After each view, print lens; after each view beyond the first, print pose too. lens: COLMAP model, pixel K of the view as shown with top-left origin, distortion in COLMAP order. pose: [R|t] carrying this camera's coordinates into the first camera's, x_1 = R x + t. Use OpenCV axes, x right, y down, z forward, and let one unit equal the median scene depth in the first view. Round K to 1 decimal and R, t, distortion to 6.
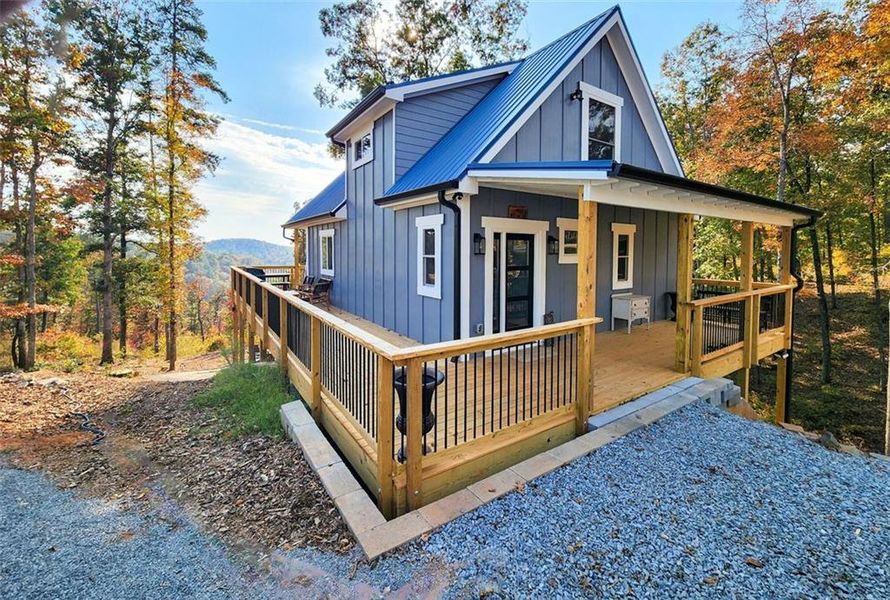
lens RADIAL K [[374.8, 0, 447.5], [0, 374.8, 263.3], [0, 0, 1]] dist [0.000794, 0.000093]
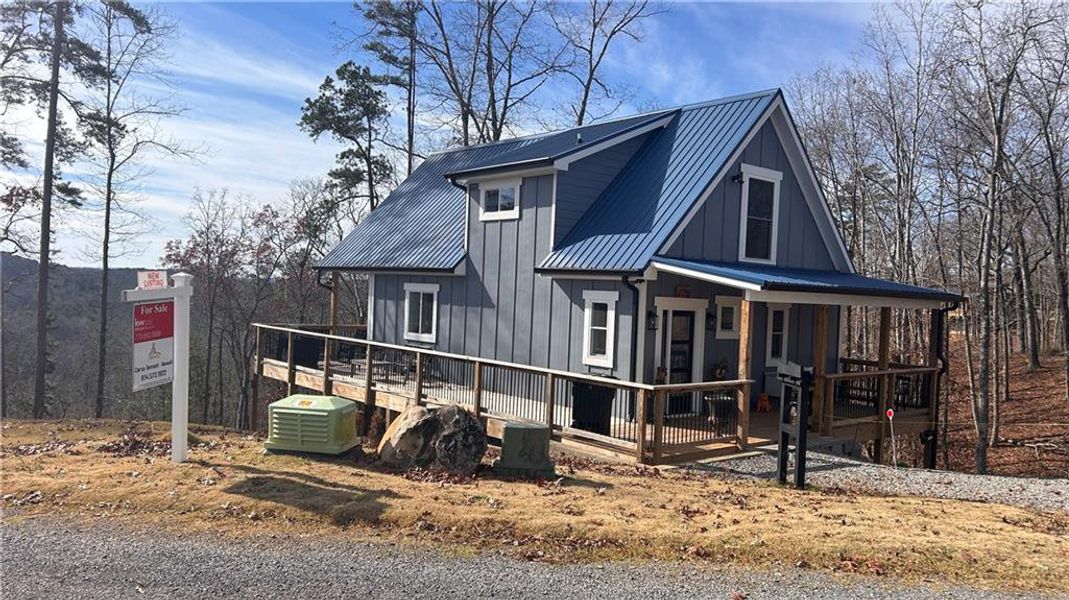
lens RADIAL K [[763.8, 0, 534.5], [0, 763.8, 300.0], [0, 0, 1]] dist [0.095061, -0.000052]
pose [[0.993245, 0.039049, 0.109266, -0.461345], [-0.036442, 0.999004, -0.025757, -0.035492], [-0.110163, 0.021601, 0.993679, -1.119150]]
